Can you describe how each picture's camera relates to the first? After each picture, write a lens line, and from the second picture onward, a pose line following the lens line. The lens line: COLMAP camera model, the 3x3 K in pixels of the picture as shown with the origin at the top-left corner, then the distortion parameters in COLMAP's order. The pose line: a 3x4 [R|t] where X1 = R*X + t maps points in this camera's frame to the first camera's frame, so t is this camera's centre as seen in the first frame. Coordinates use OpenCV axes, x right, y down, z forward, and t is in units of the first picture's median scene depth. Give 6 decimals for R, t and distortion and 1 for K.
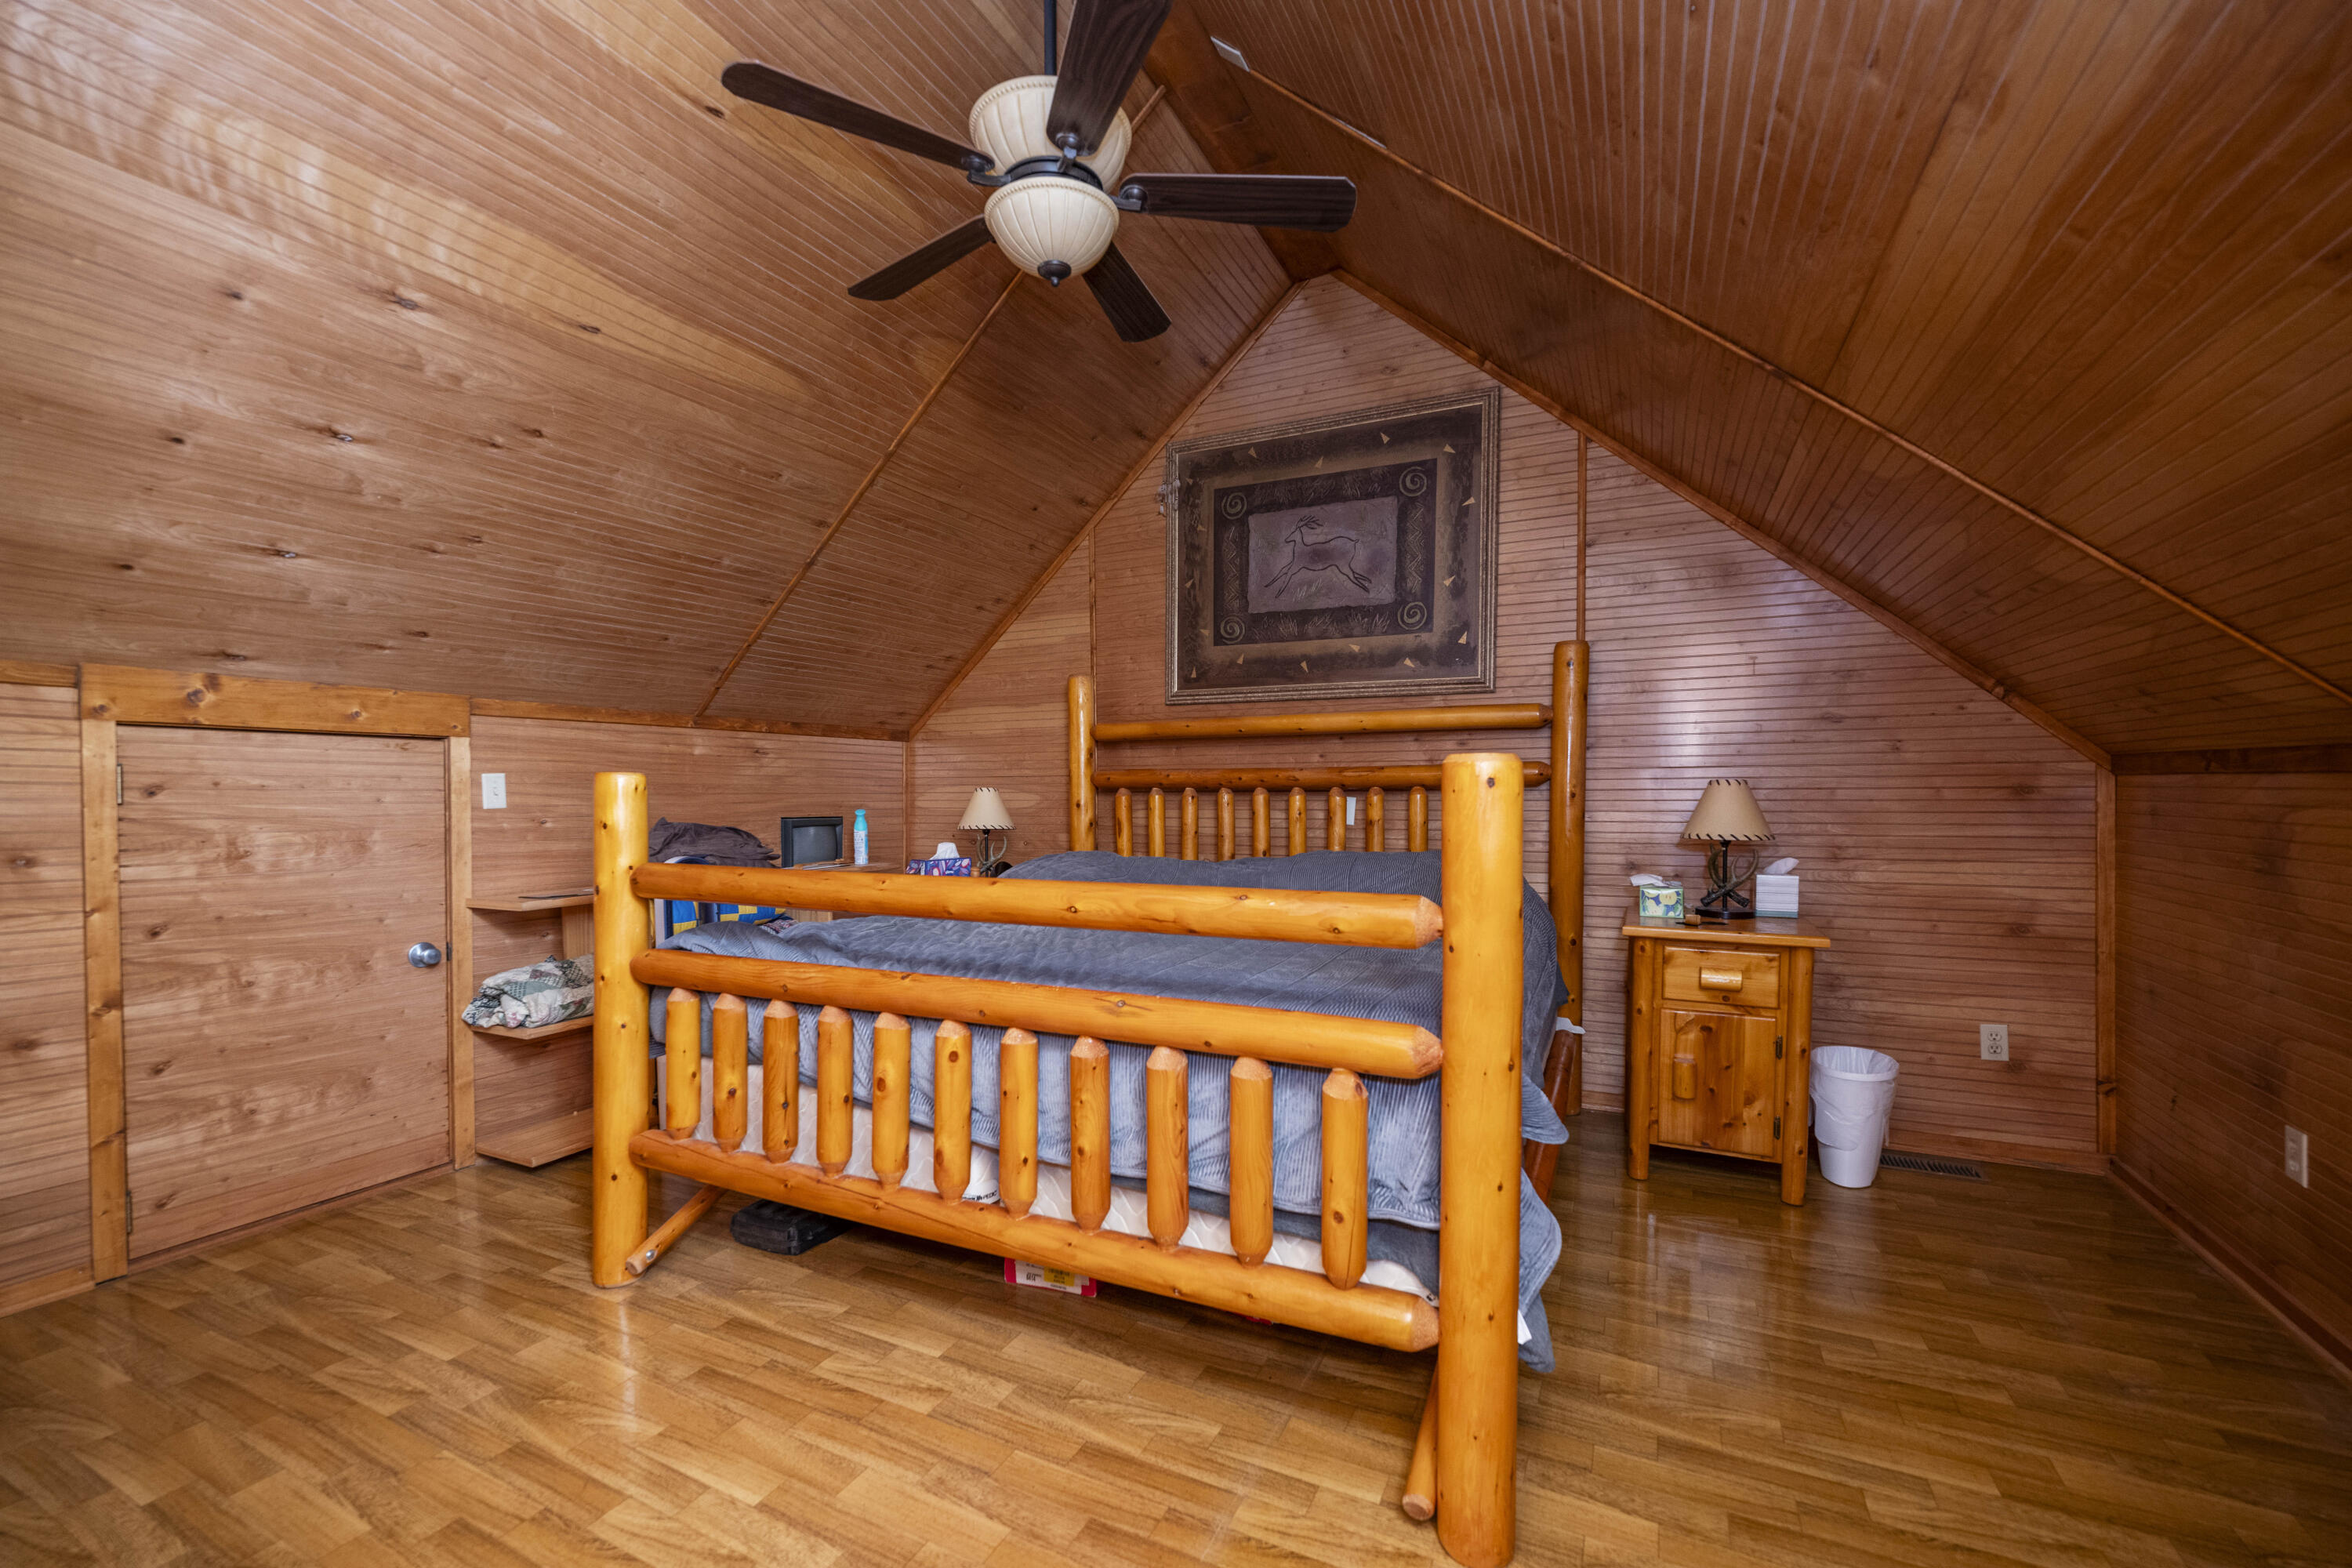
lens RADIAL K [[950.6, 0, 1201.2], [0, 950.6, 830.3], [0, 0, 1]] dist [0.000384, 0.000048]
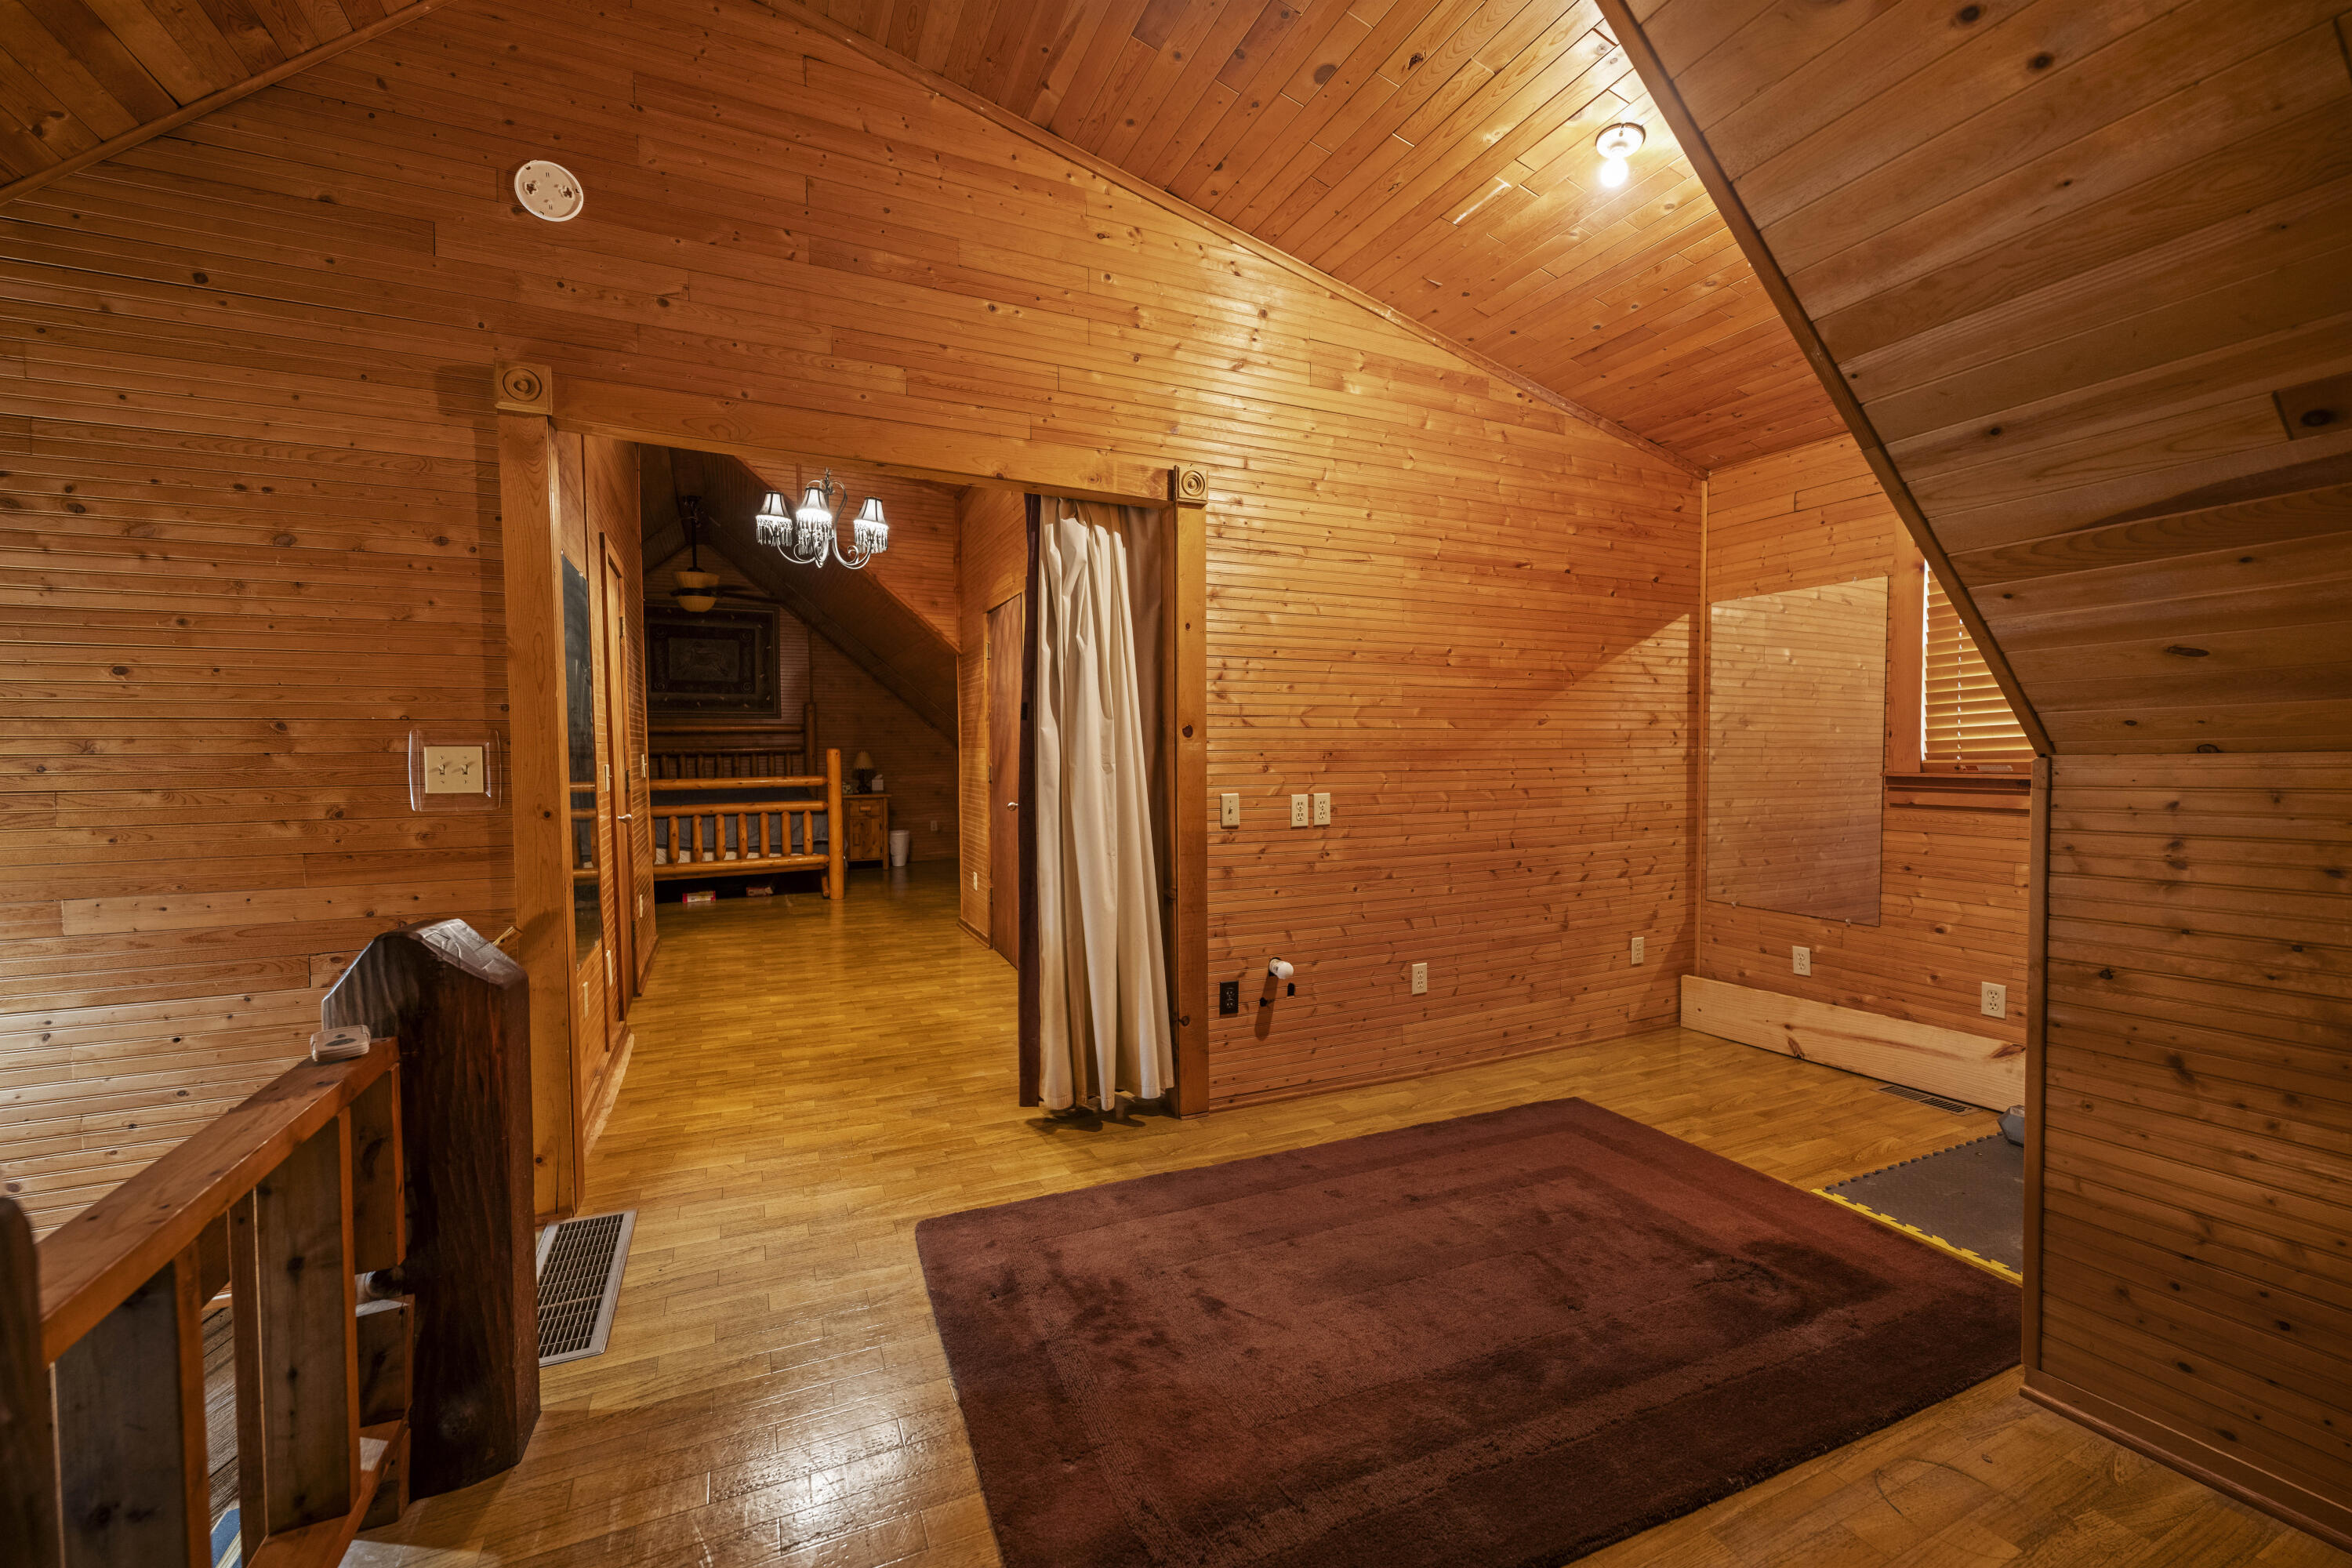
lens RADIAL K [[950.6, 0, 1175.7], [0, 950.6, 787.7], [0, 0, 1]] dist [0.000384, 0.000048]
pose [[0.638444, -0.034698, 0.768886, -1.070408], [0.037929, 0.999188, 0.013596, 0.058610], [-0.768733, 0.020482, 0.639242, -1.605915]]
